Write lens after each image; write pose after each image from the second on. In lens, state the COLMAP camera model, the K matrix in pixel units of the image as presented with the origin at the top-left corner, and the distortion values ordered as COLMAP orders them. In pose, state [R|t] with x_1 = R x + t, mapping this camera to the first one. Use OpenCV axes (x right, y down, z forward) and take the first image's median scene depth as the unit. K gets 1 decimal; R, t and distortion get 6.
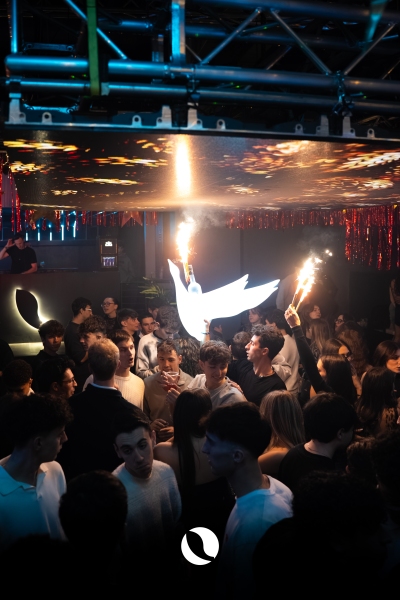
lens RADIAL K [[560.5, 0, 200.0], [0, 560.5, 300.0], [0, 0, 1]] dist [0.112883, -0.004500]
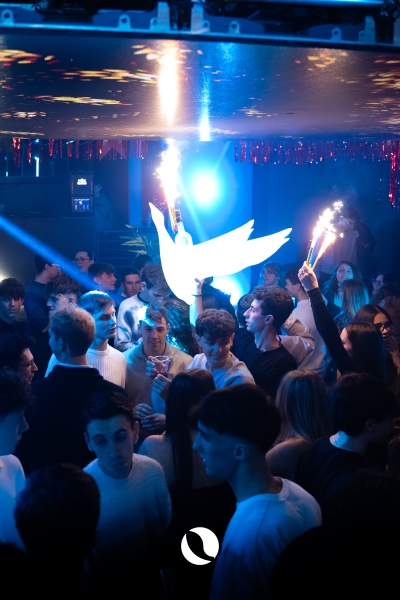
lens RADIAL K [[560.5, 0, 200.0], [0, 560.5, 300.0], [0, 0, 1]] dist [0.112883, -0.004500]
pose [[0.997778, 0.009594, -0.065939, 0.056679], [-0.003931, 0.996332, 0.085481, -0.003372], [0.066518, -0.085032, 0.994155, 0.217373]]
